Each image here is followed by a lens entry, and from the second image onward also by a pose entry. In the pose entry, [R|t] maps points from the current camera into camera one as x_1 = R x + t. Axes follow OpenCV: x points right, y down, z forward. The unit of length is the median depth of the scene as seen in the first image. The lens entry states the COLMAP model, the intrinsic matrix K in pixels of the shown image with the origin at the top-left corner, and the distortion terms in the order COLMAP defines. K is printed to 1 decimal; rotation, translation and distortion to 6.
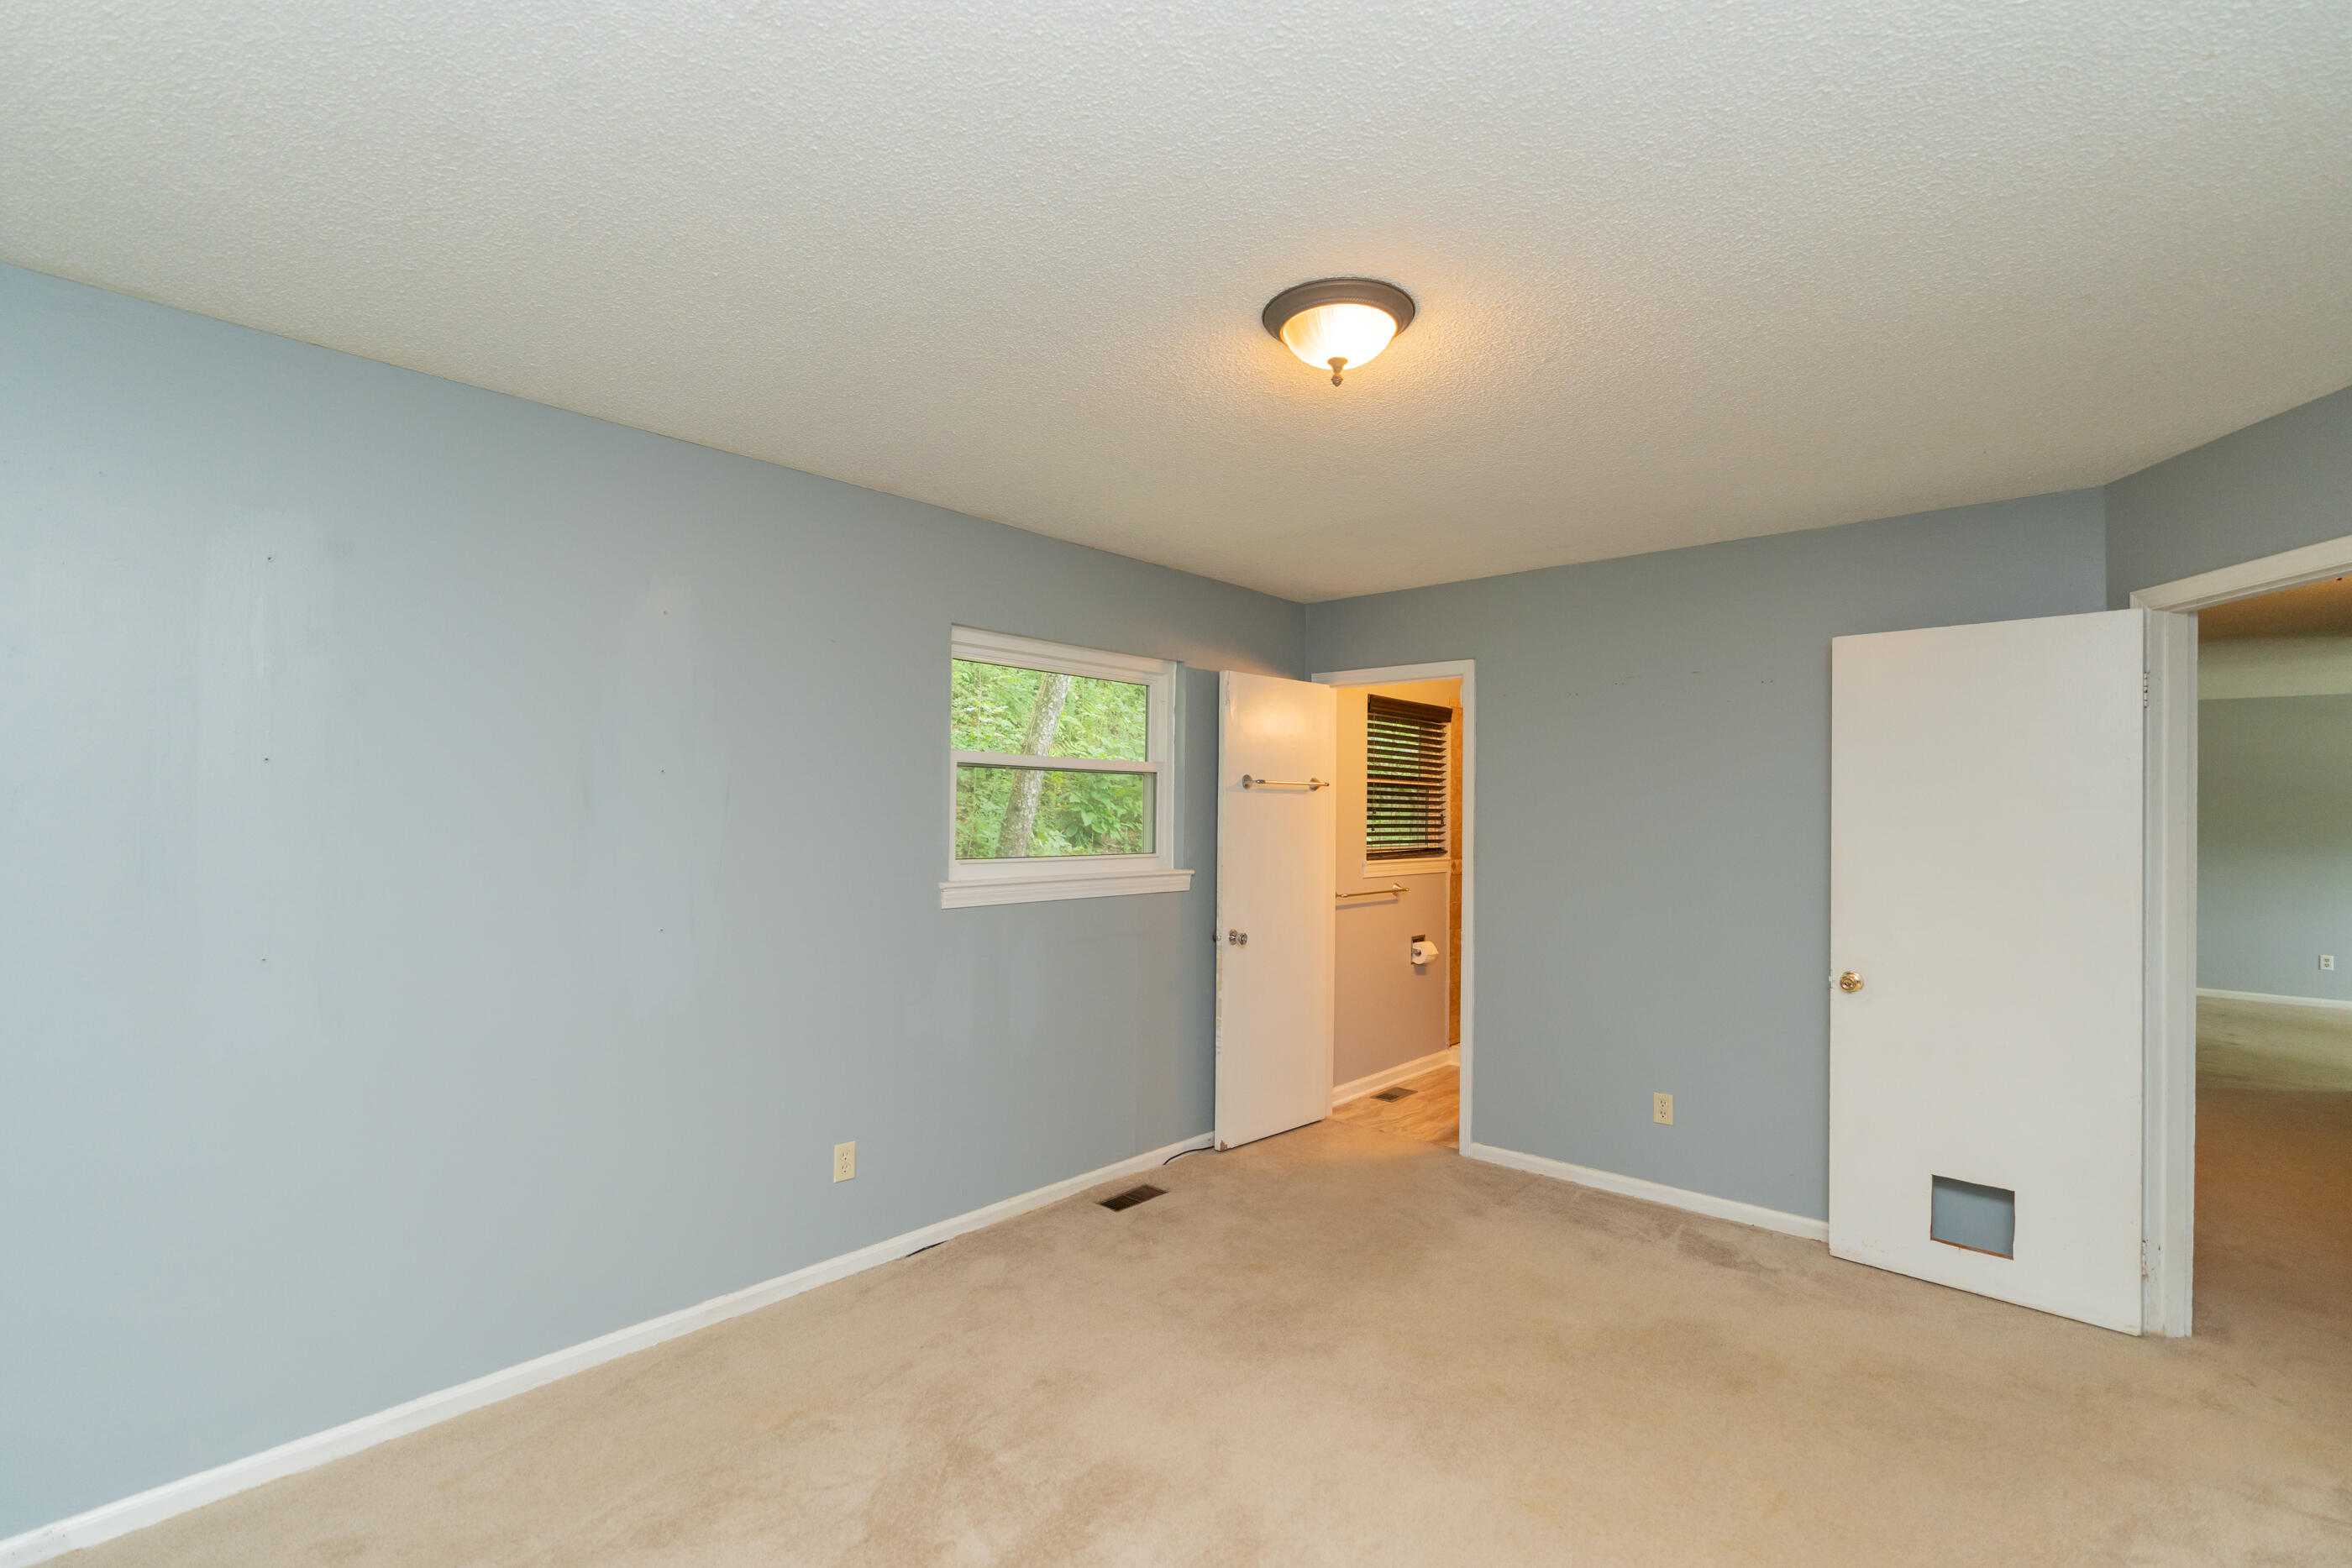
lens RADIAL K [[1046.7, 0, 1174.4], [0, 1046.7, 799.6], [0, 0, 1]] dist [-0.010111, 0.000619]
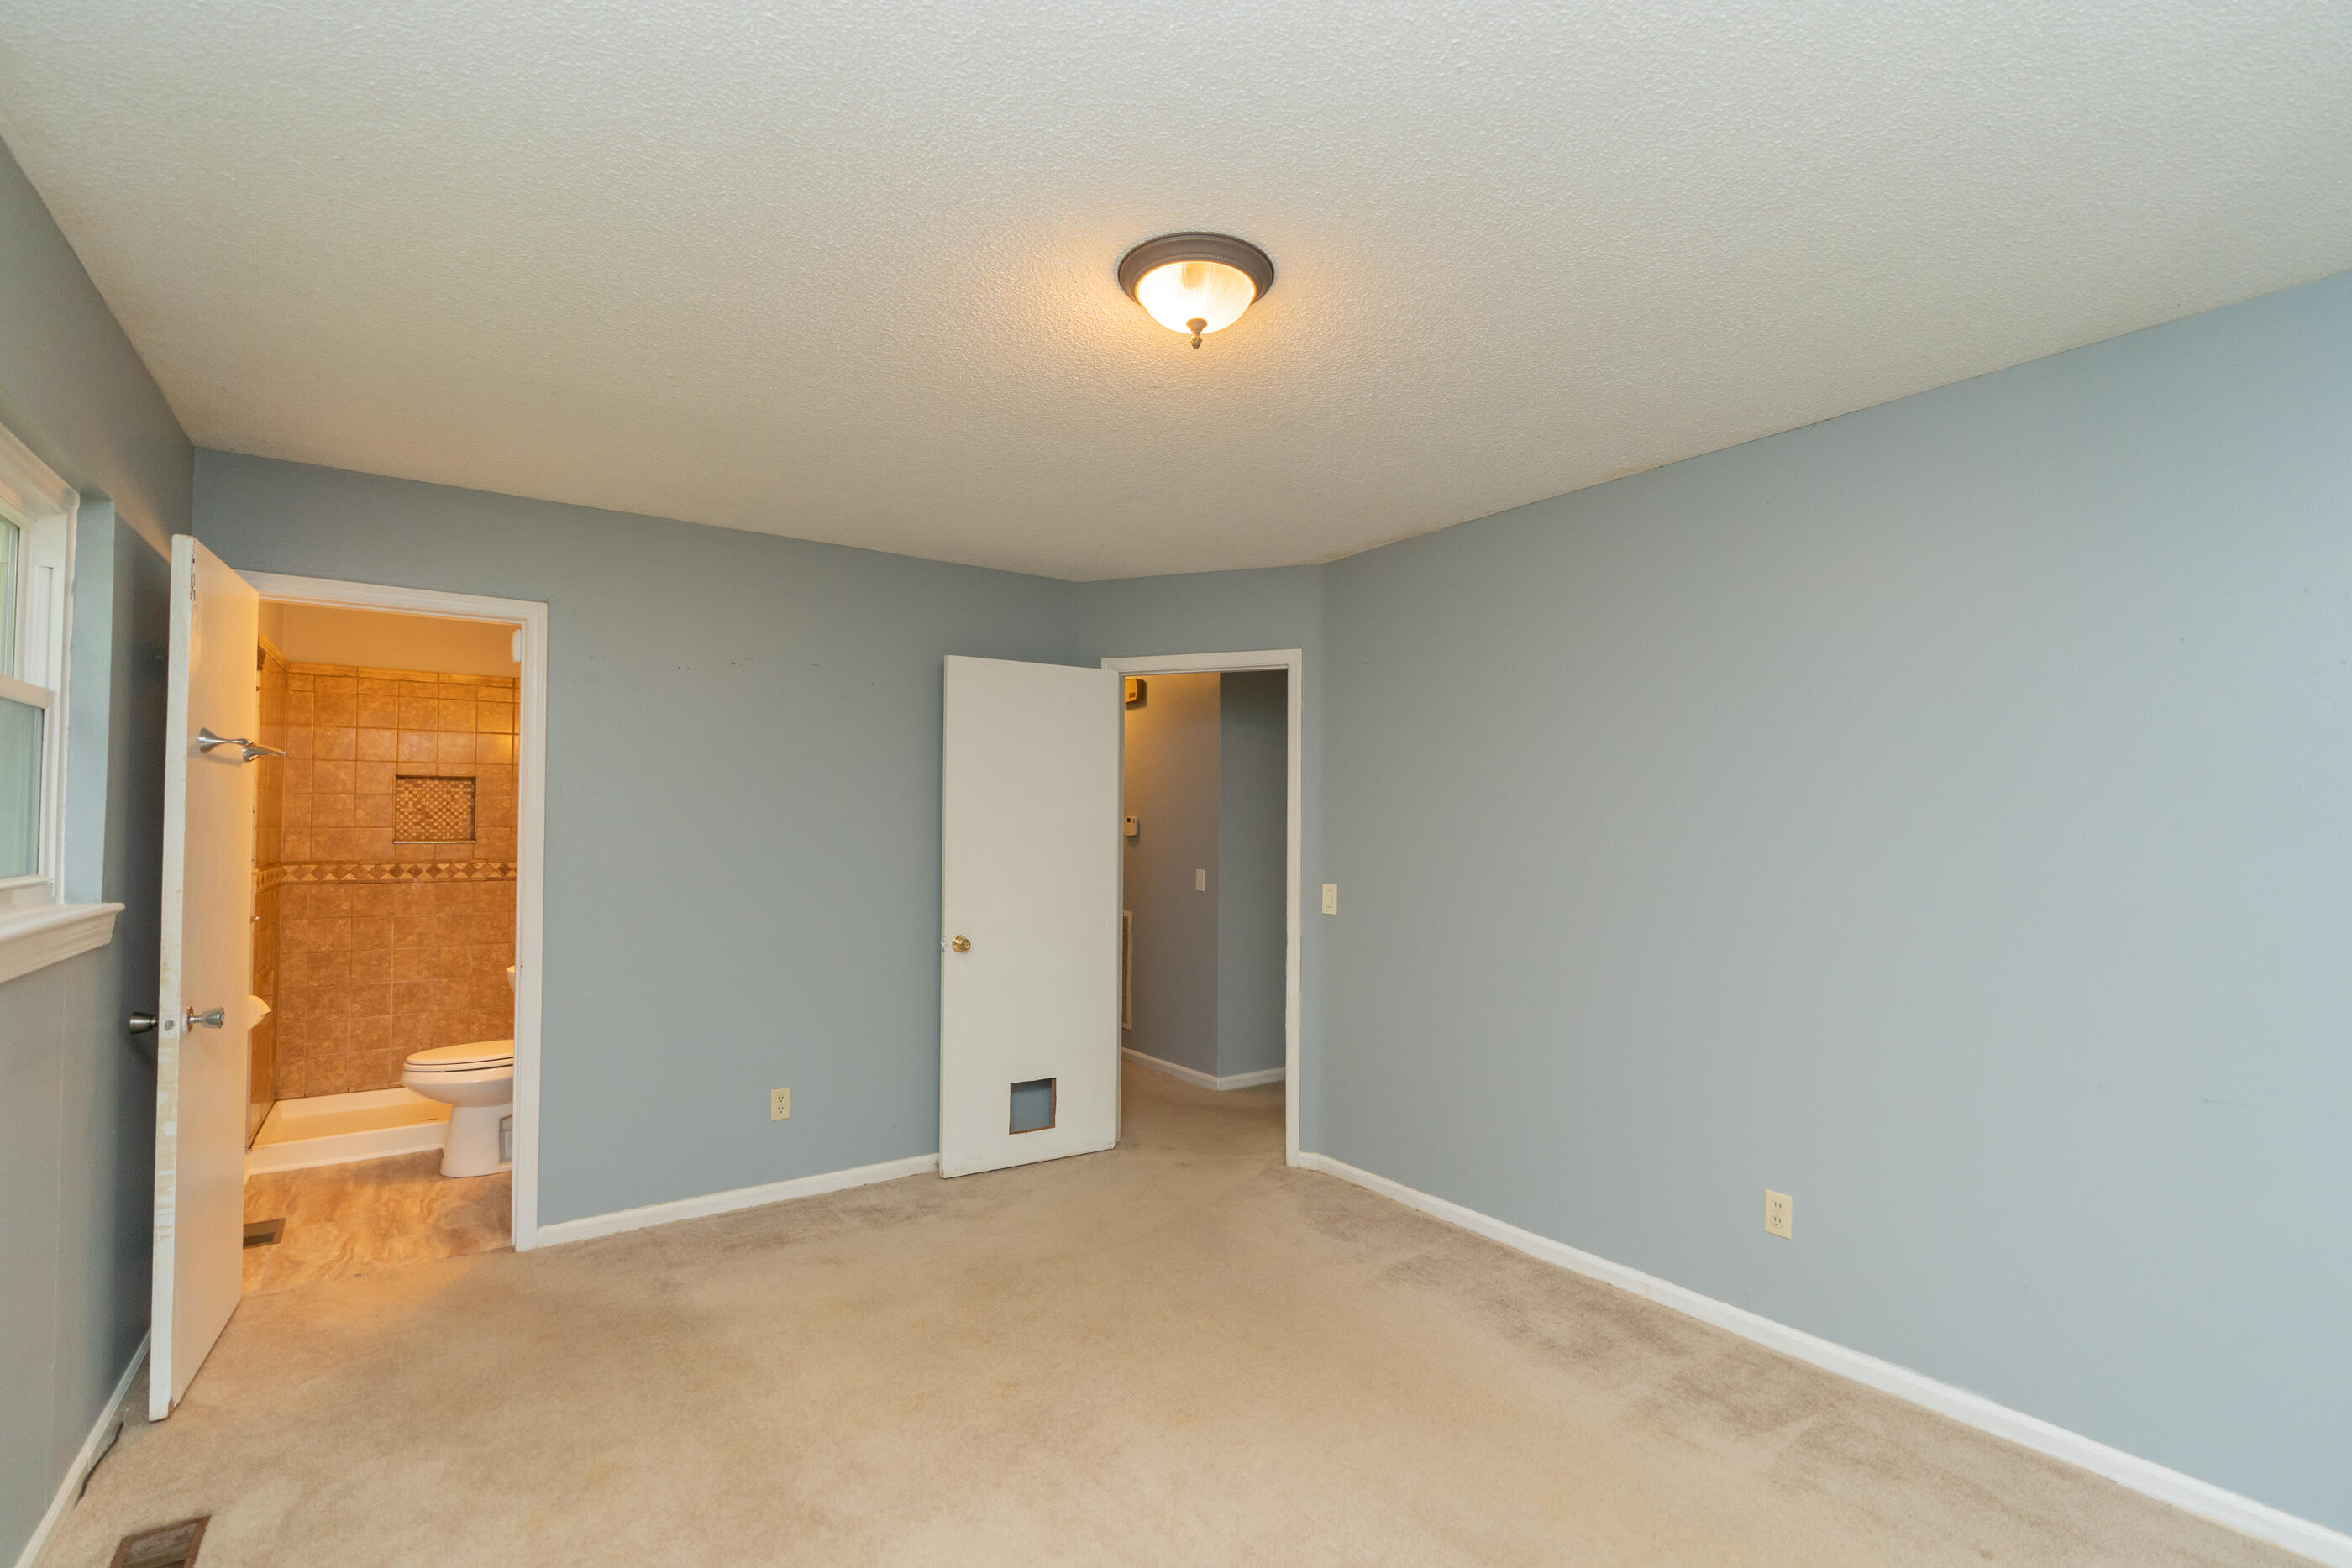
lens RADIAL K [[1046.7, 0, 1174.4], [0, 1046.7, 799.6], [0, 0, 1]] dist [-0.010111, 0.000619]
pose [[0.235720, 0.016163, 0.971687, -0.461402], [-0.008941, 0.999855, -0.014463, 0.023764], [-0.971780, -0.005279, 0.235830, 0.468164]]
